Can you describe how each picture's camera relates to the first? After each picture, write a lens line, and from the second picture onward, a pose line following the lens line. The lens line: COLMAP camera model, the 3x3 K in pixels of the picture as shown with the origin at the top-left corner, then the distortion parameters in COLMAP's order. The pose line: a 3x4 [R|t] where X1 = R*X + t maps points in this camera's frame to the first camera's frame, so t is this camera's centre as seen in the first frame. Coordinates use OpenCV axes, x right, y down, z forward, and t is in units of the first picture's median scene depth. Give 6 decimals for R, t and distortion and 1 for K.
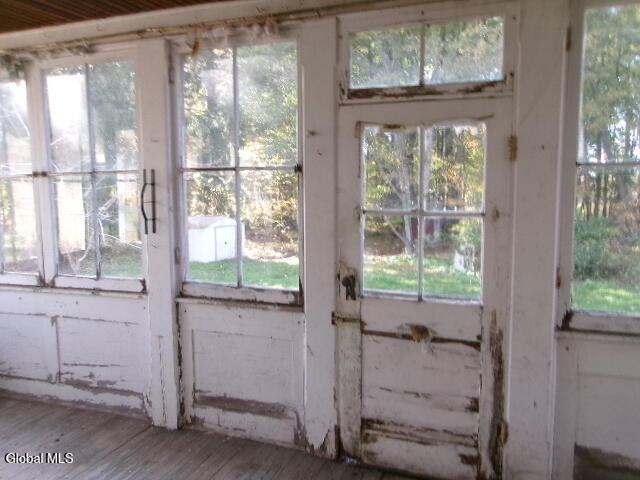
lens RADIAL K [[505.8, 0, 321.9], [0, 505.8, 235.4], [0, 0, 1]] dist [-0.003967, 0.006531]
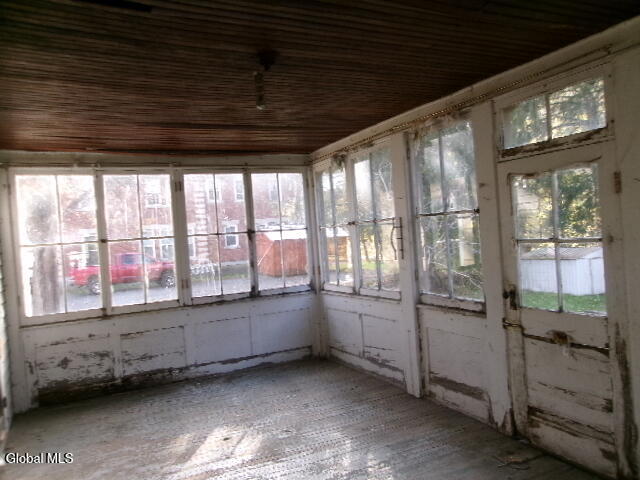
lens RADIAL K [[505.8, 0, 321.9], [0, 505.8, 235.4], [0, 0, 1]] dist [-0.003967, 0.006531]
pose [[0.722820, -0.042785, -0.689711, 0.588874], [-0.002757, 0.997895, -0.064792, 0.023997], [0.691031, 0.048734, 0.721181, -0.272054]]
